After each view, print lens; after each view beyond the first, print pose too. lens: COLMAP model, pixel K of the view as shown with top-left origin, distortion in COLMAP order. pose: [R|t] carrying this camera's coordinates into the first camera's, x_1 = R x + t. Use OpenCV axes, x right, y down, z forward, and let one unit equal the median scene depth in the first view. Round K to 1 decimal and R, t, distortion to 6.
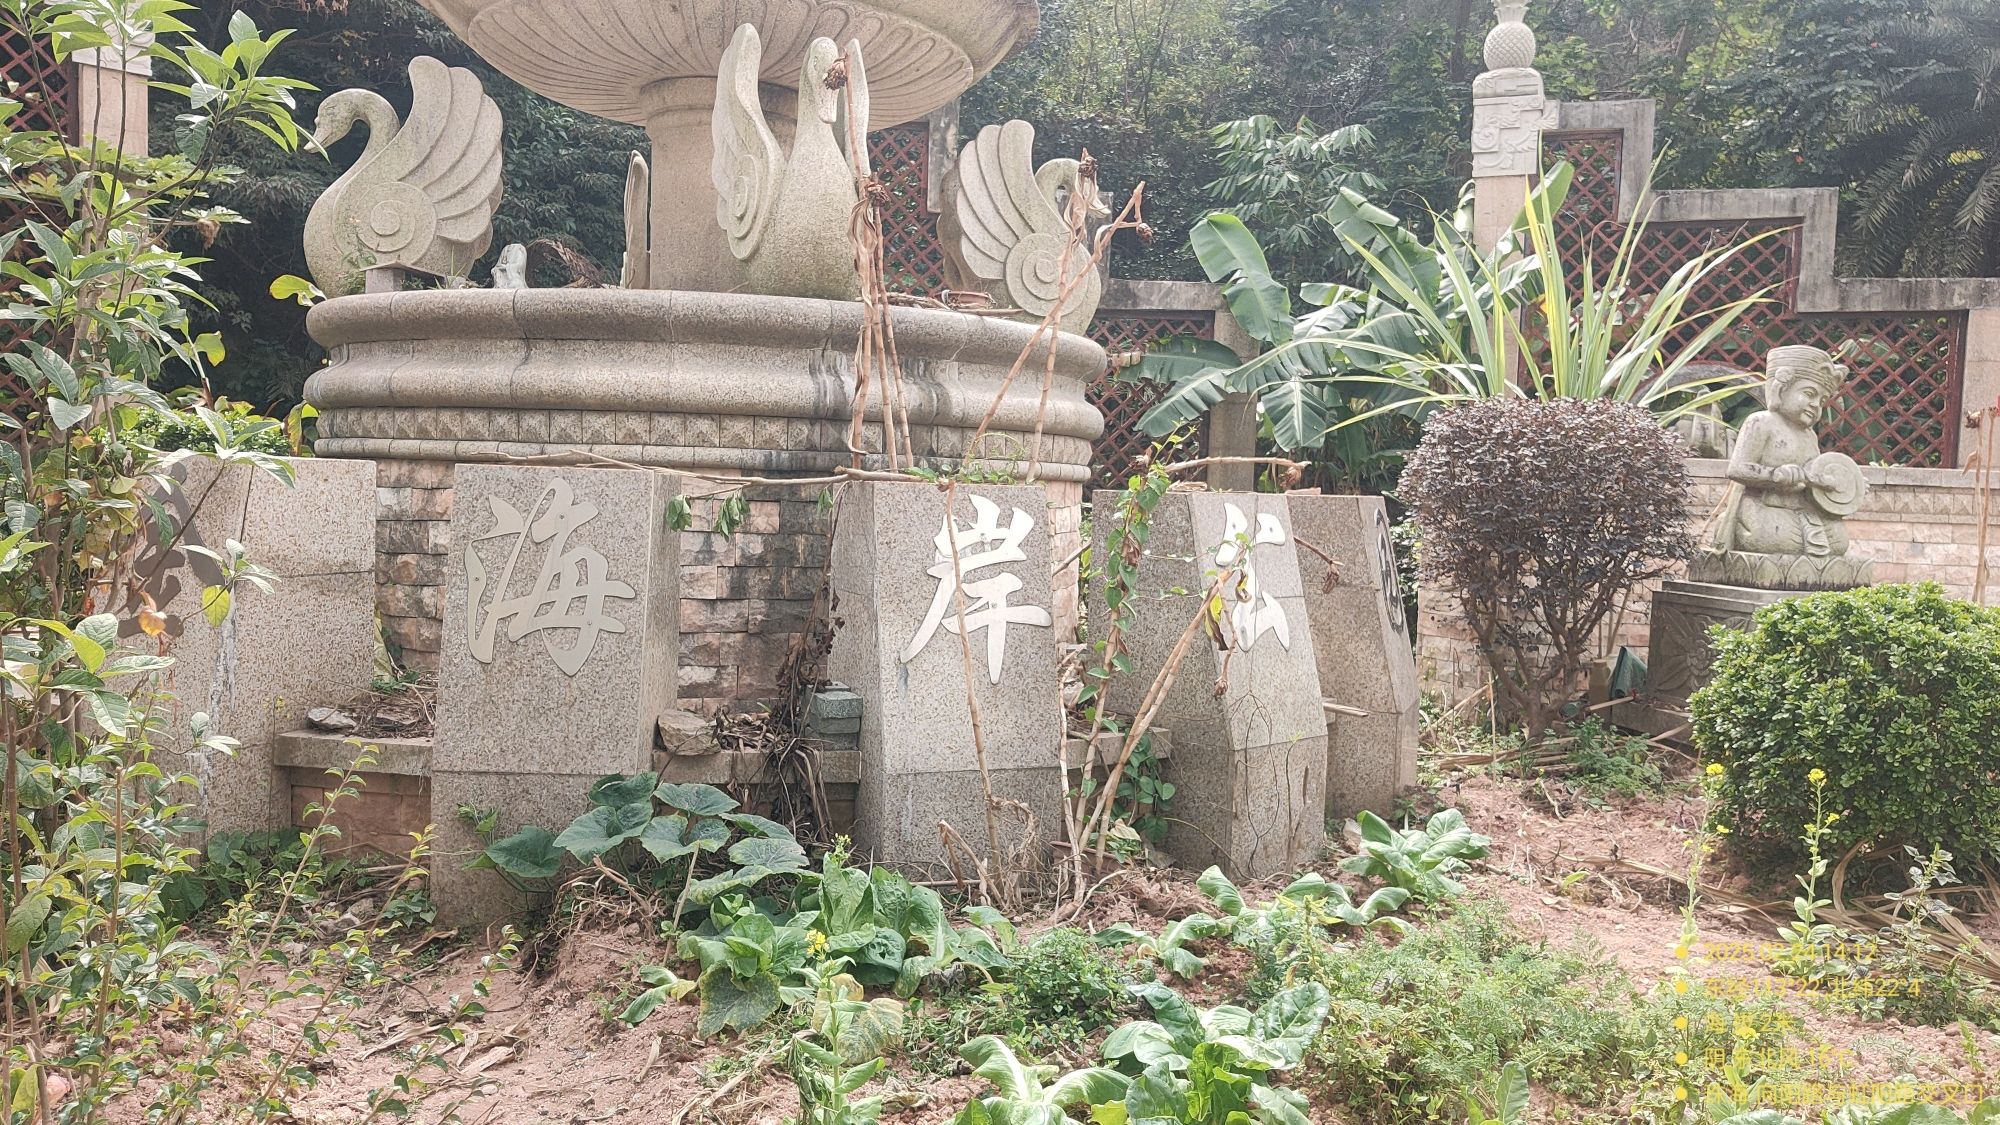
lens RADIAL K [[1537.4, 0, 999.7], [0, 1537.4, 559.6], [0, 0, 1]] dist [0.002507, -0.010963]
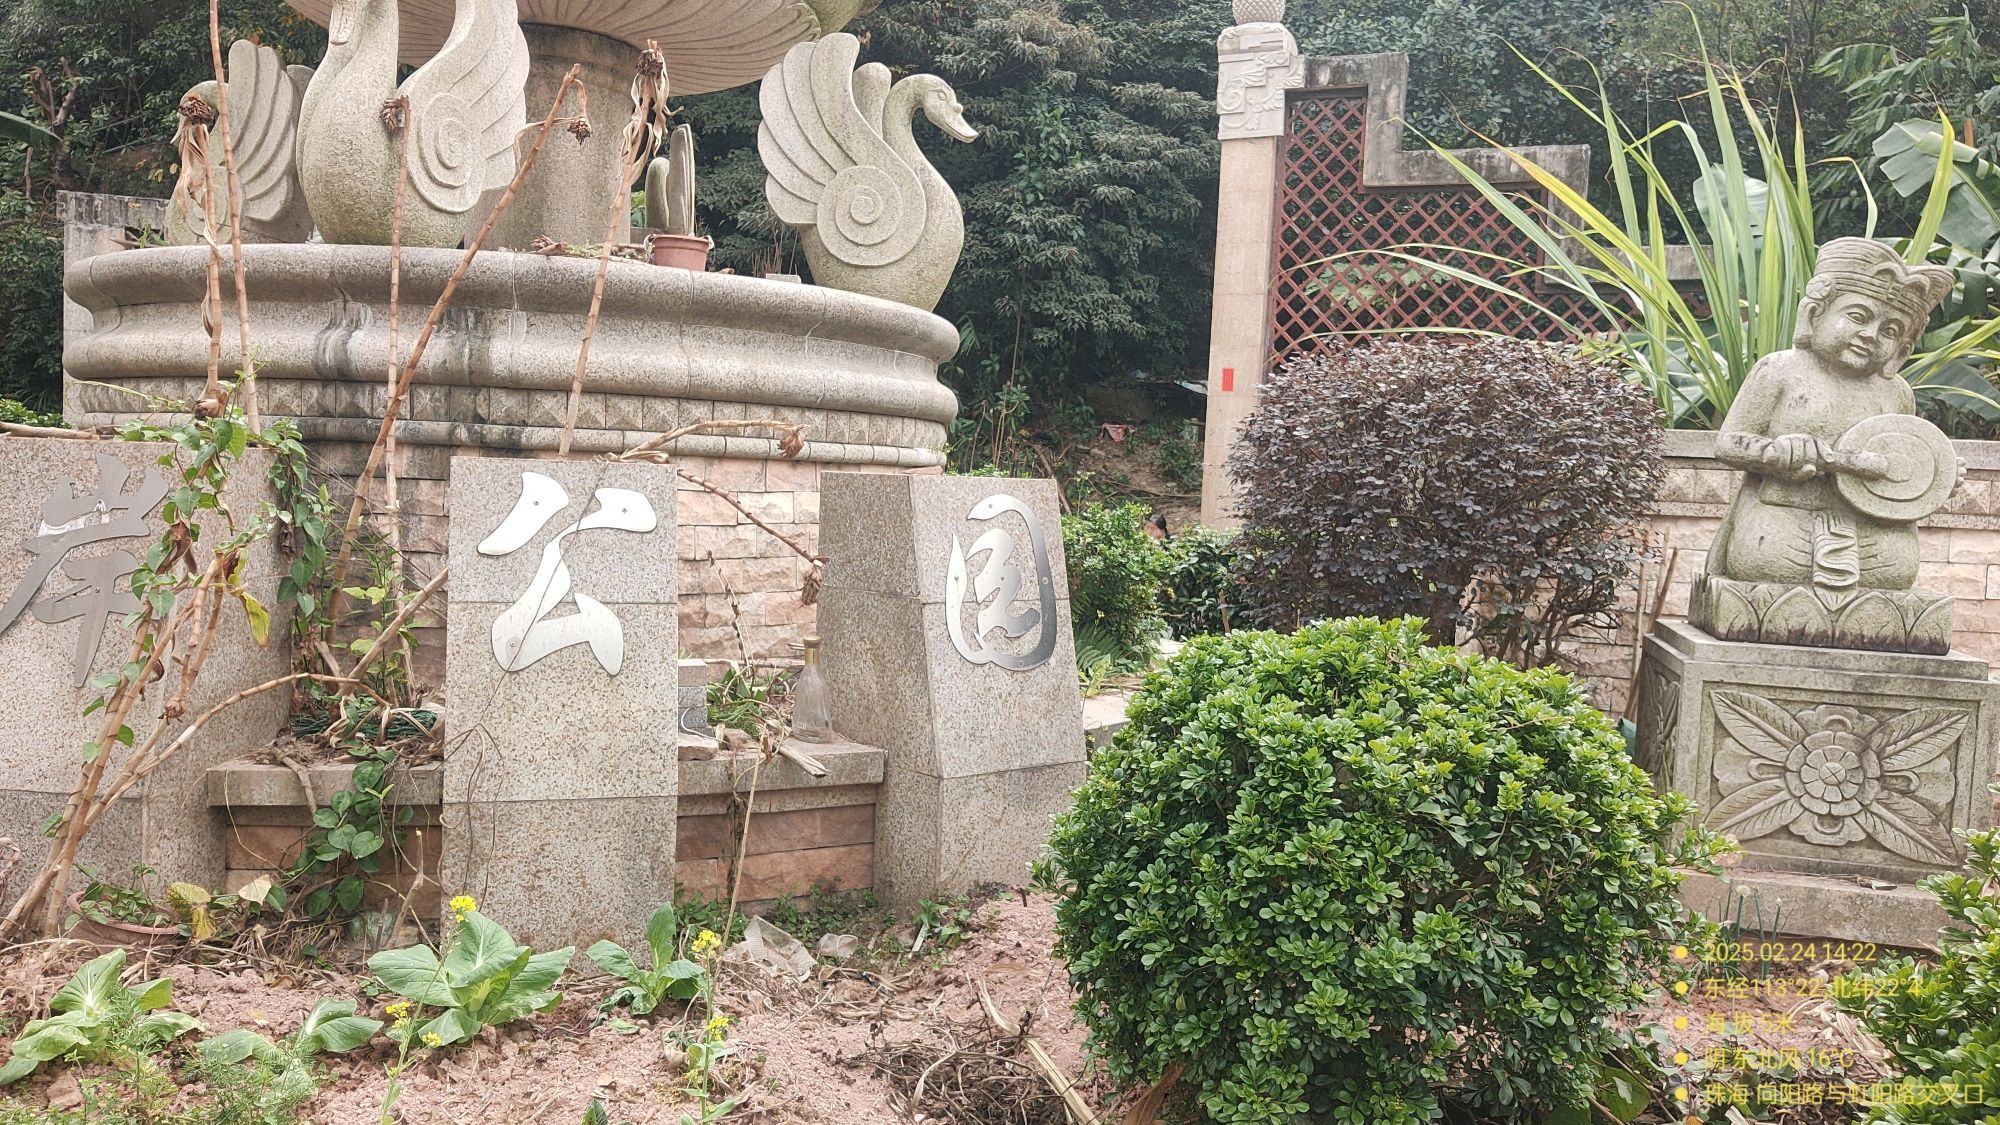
lens RADIAL K [[1537.4, 0, 999.3], [0, 1537.4, 567.6], [0, 0, 1]] dist [0.002507, -0.010963]
pose [[0.888309, 0.032827, -0.458072, 0.514150], [-0.035840, 0.999355, 0.002117, 0.000092], [0.457846, 0.014537, 0.888913, 0.323009]]
